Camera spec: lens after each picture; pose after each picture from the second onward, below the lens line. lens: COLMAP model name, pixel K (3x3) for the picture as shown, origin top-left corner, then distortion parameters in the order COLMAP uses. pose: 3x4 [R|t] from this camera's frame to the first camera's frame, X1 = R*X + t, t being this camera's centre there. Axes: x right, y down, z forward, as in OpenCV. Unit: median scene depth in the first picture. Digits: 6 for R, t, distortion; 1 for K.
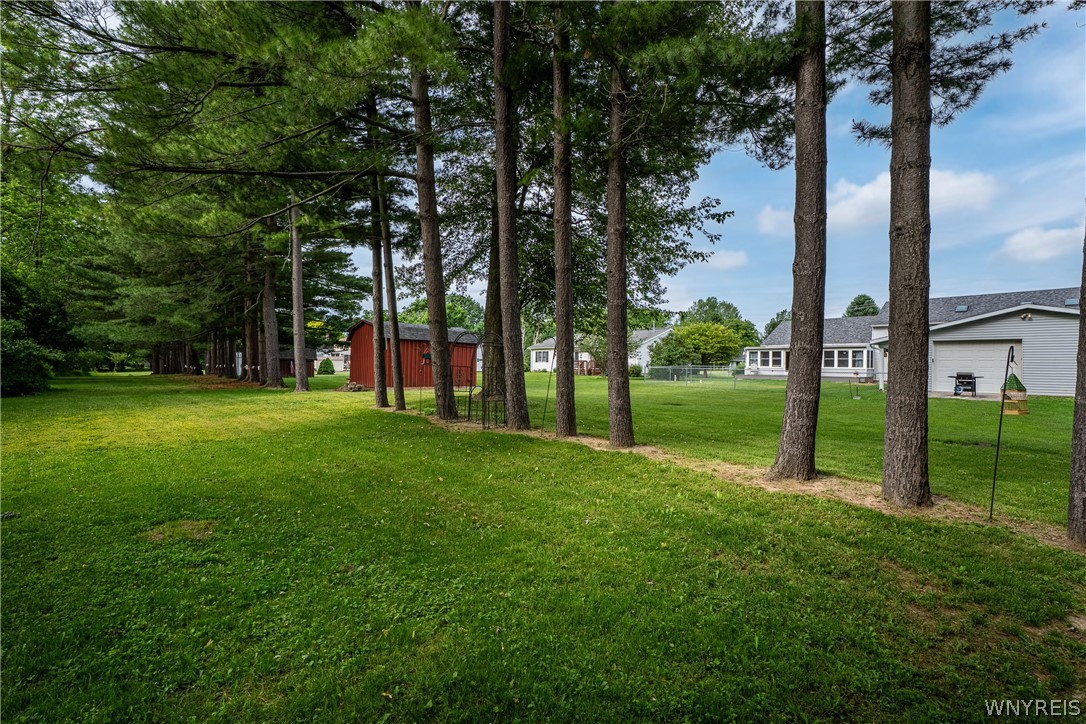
lens RADIAL K [[487.6, 0, 535.1], [0, 487.6, 365.9], [0, 0, 1]] dist [0.003234, 0.000801]
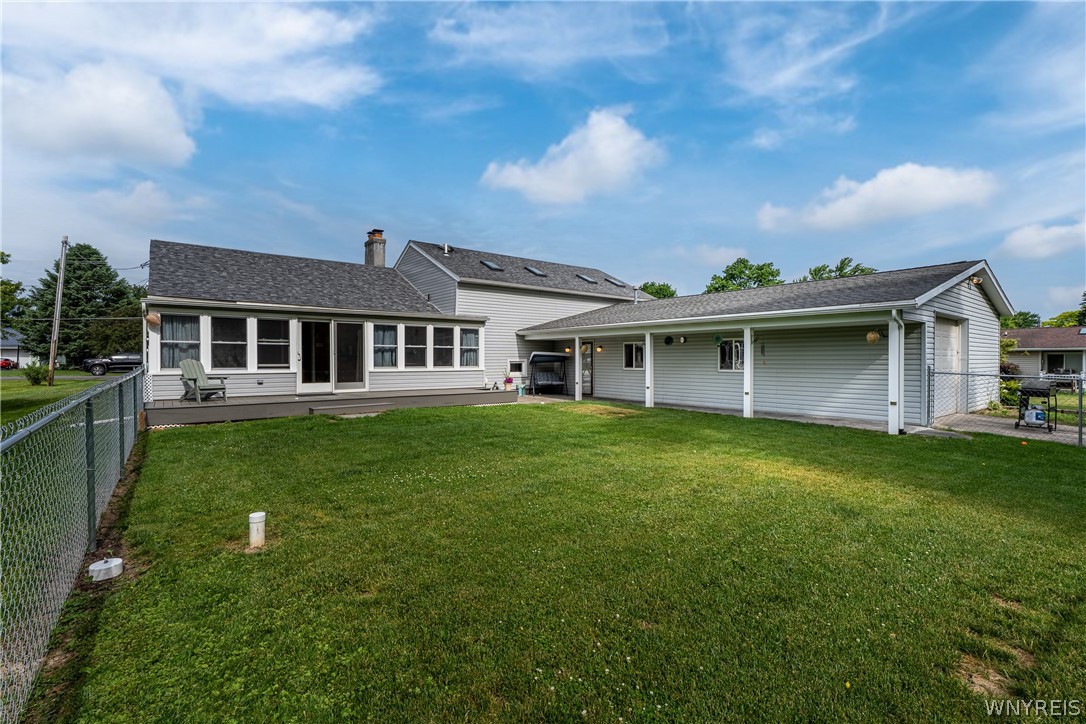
lens RADIAL K [[487.6, 0, 540.5], [0, 487.6, 356.2], [0, 0, 1]] dist [0.003234, 0.000801]
pose [[0.089347, -0.006531, 0.995979, 0.194433], [0.001467, 0.999978, 0.006426, -0.008060], [-0.995999, 0.000887, 0.089355, 0.781307]]
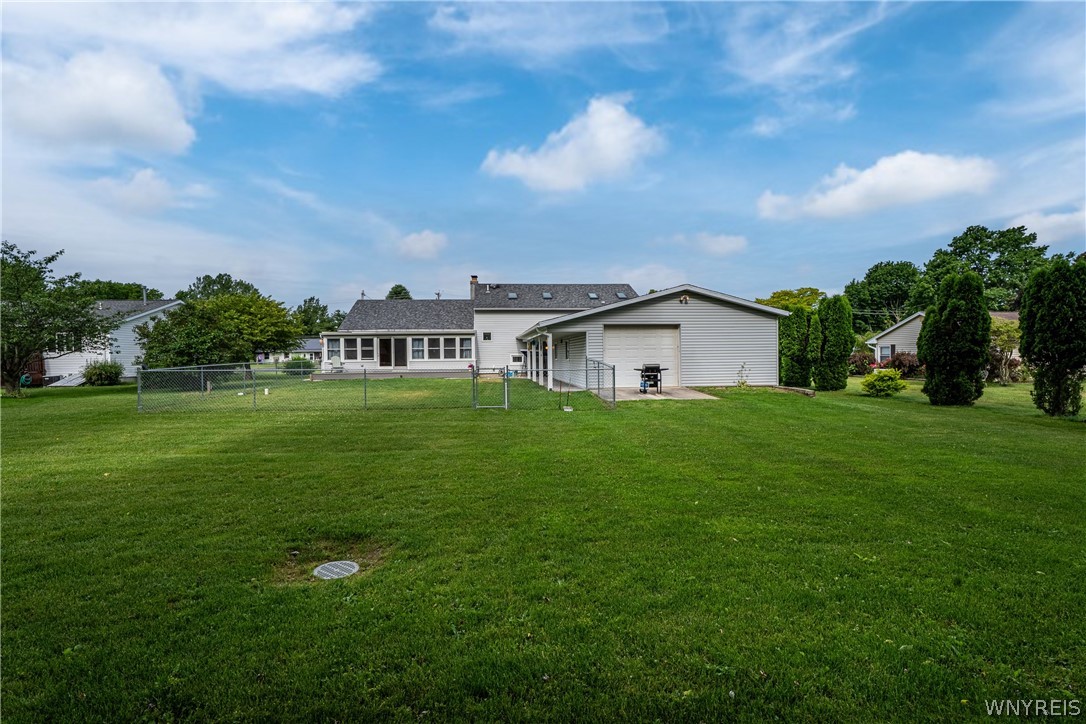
lens RADIAL K [[487.6, 0, 545.1], [0, 487.6, 363.0], [0, 0, 1]] dist [0.003234, 0.000801]
pose [[0.591643, -0.032636, 0.805539, 0.071043], [0.020853, 0.999465, 0.025178, -0.006422], [-0.805930, 0.001902, 0.592007, 0.357955]]
